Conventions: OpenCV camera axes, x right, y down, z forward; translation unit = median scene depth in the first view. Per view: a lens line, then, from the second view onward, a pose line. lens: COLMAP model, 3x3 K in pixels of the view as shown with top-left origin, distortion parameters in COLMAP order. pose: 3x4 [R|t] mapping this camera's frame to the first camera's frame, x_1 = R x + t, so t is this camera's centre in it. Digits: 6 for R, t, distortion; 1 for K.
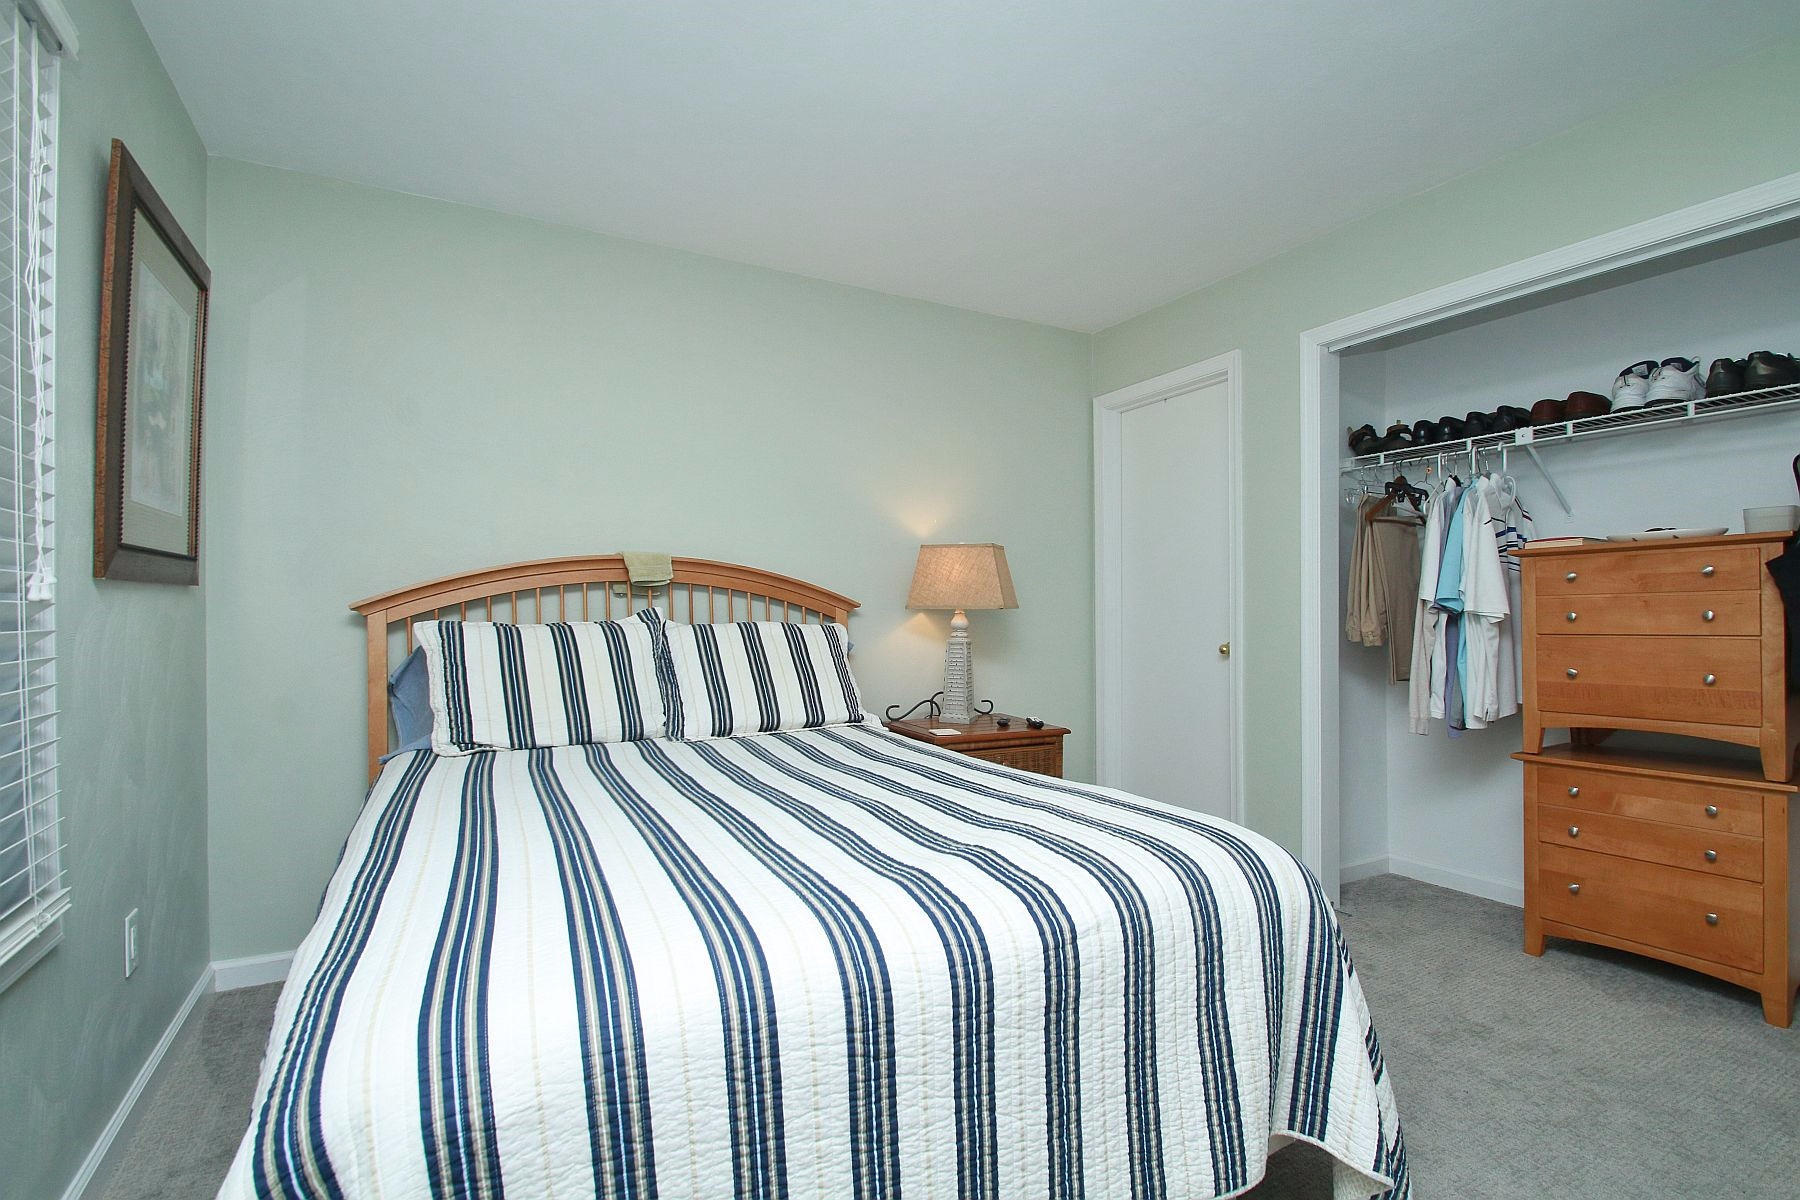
lens RADIAL K [[848.6, 0, 890.2], [0, 848.6, 612.7], [0, 0, 1]] dist [0.000286, -0.000238]
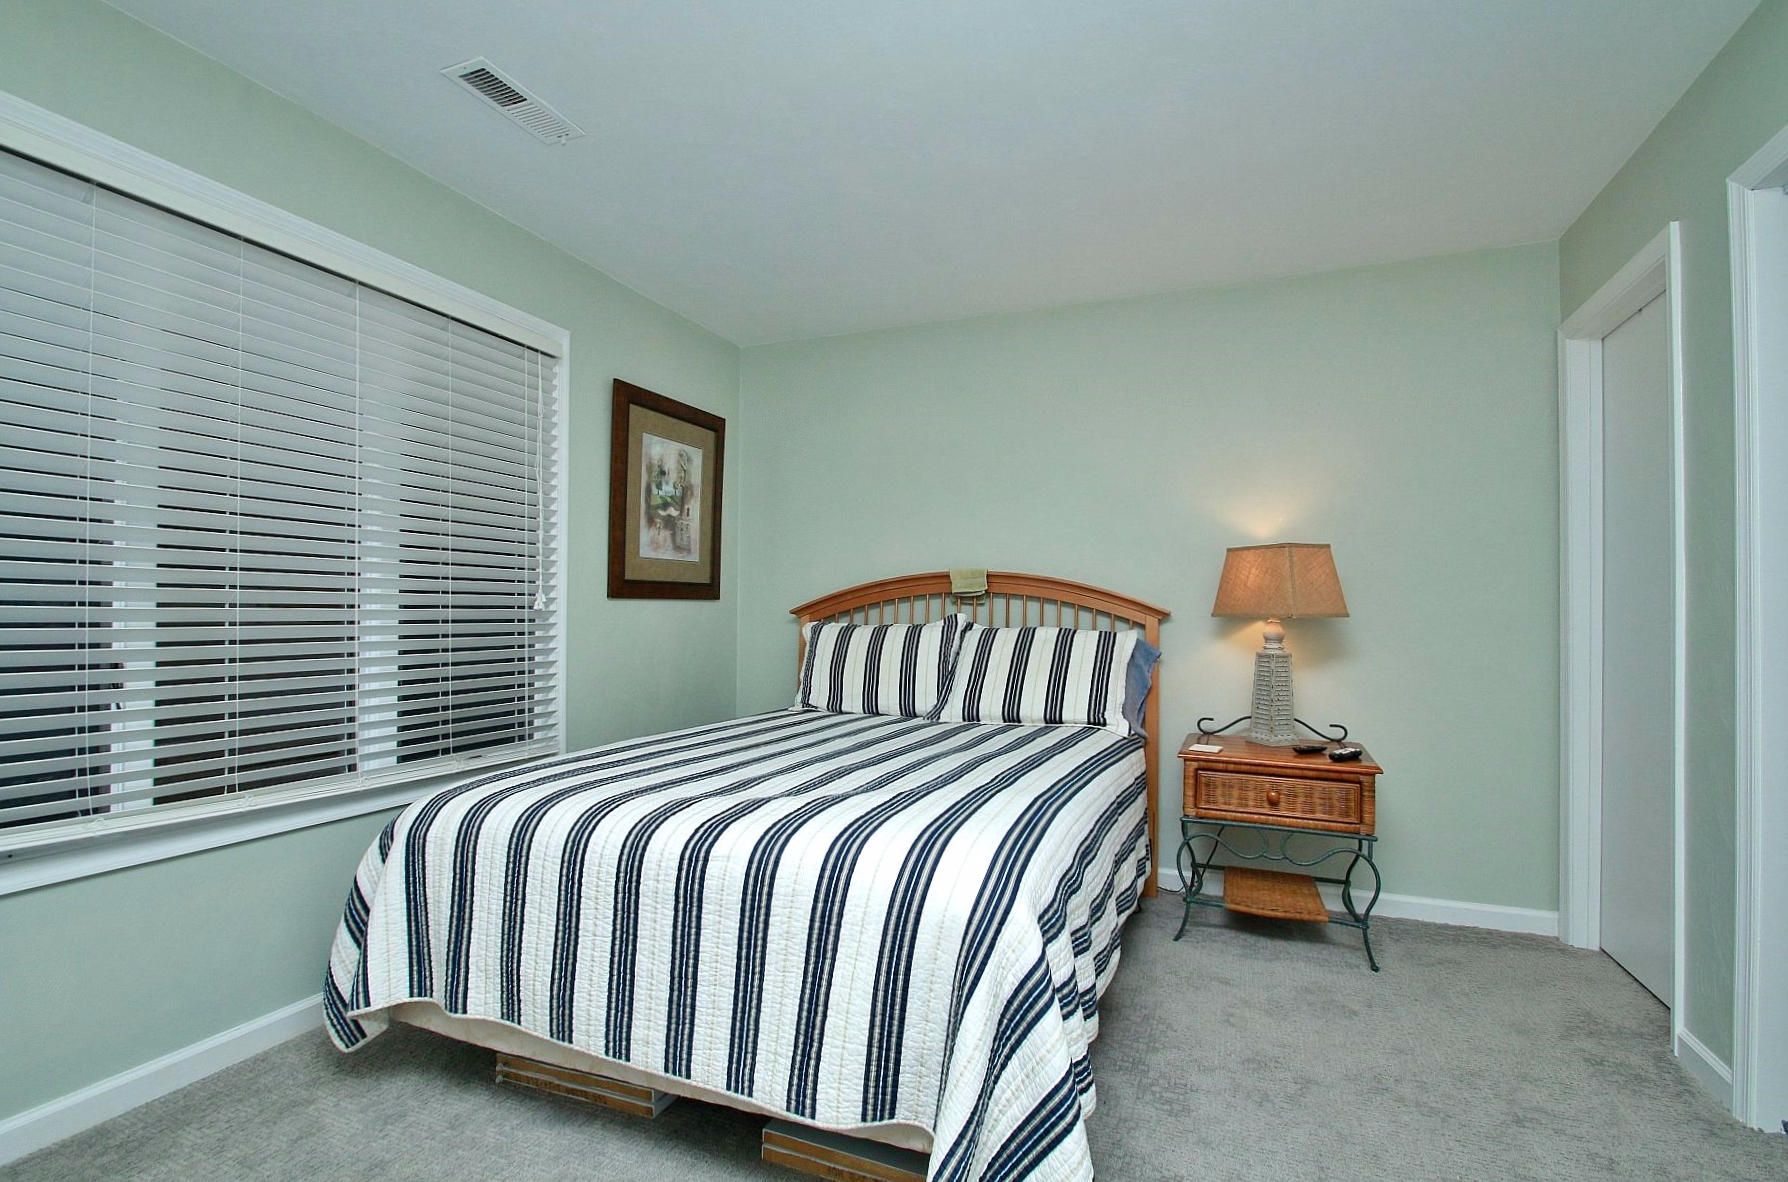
lens RADIAL K [[808.1, 0, 894.0], [0, 808.1, 591.0], [0, 0, 1]] dist [-0.002165, -0.000561]
pose [[0.631535, -0.011790, -0.775258, 0.563030], [-0.009829, 0.999682, -0.023209, -0.009544], [0.775285, 0.022278, 0.631219, 0.175912]]
